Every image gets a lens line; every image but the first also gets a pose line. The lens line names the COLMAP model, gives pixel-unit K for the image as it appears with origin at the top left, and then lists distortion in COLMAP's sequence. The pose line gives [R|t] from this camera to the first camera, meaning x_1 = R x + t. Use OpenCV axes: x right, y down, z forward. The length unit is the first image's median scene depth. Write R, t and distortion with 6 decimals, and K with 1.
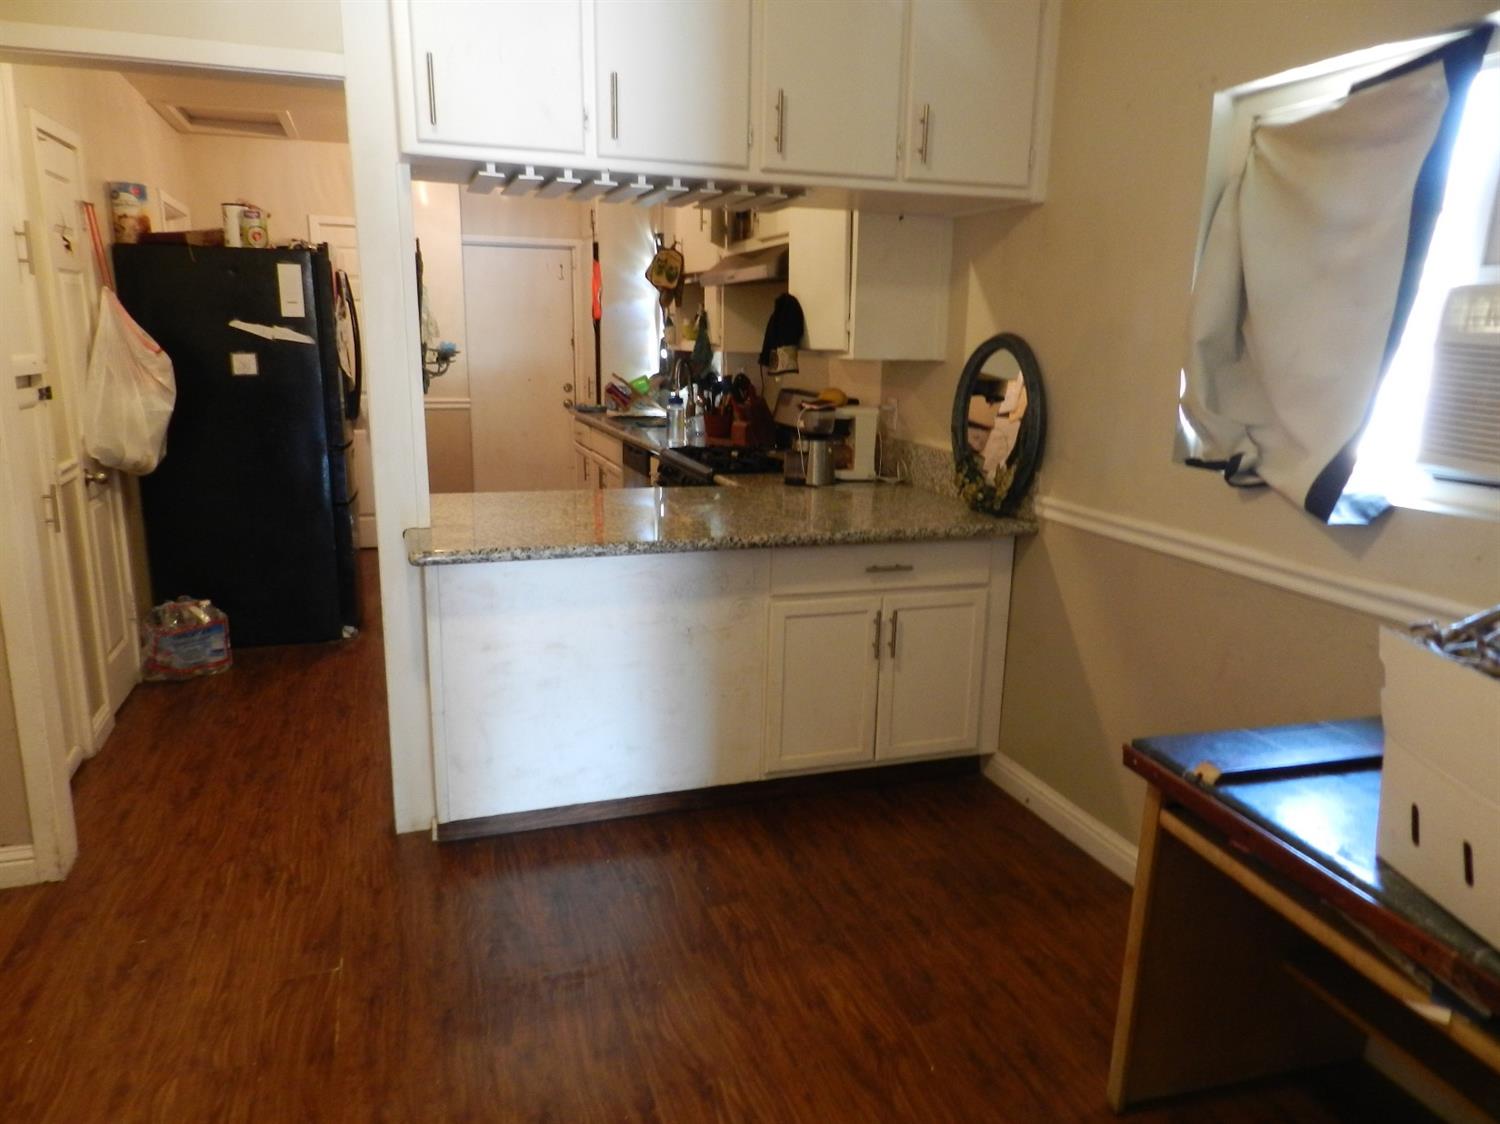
lens RADIAL K [[1039.6, 0, 750.0], [0, 1039.6, 562.0], [0, 0, 1]] dist [0.005521, 0.001123]
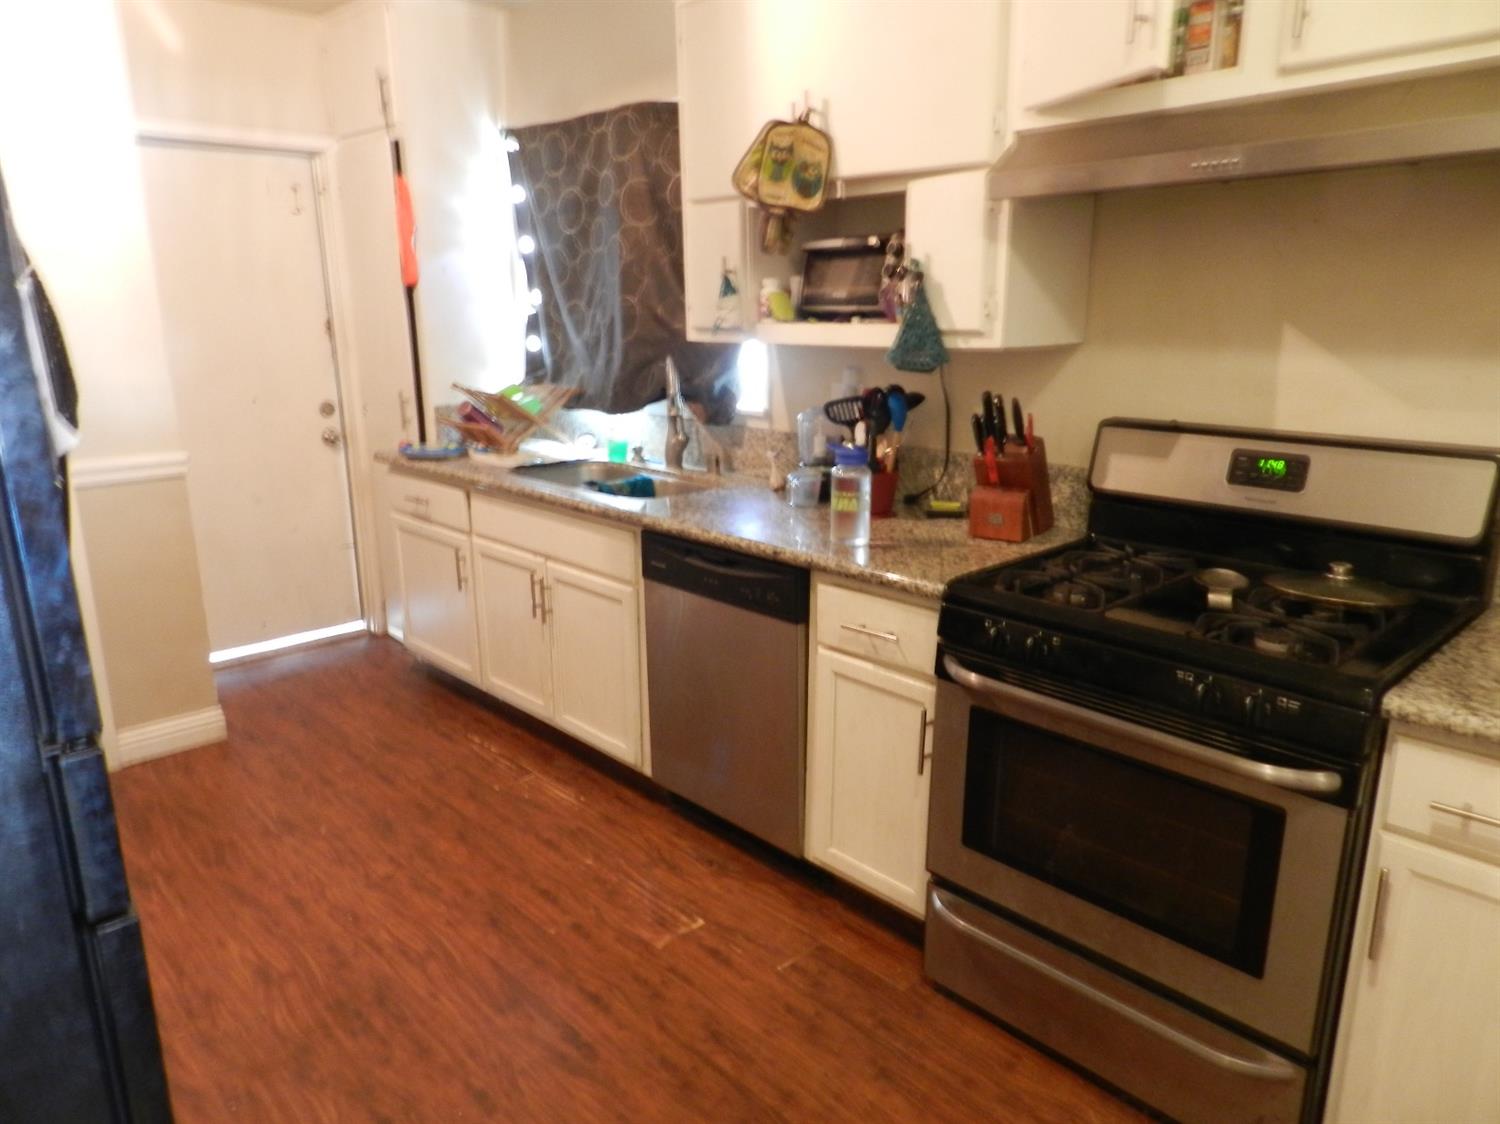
lens RADIAL K [[1039.6, 0, 750.0], [0, 1039.6, 562.0], [0, 0, 1]] dist [0.005521, 0.001123]
pose [[0.908859, -0.115426, 0.400815, -0.222128], [0.103700, 0.993305, 0.050907, -0.099566], [-0.404008, -0.004703, 0.914743, 0.434666]]
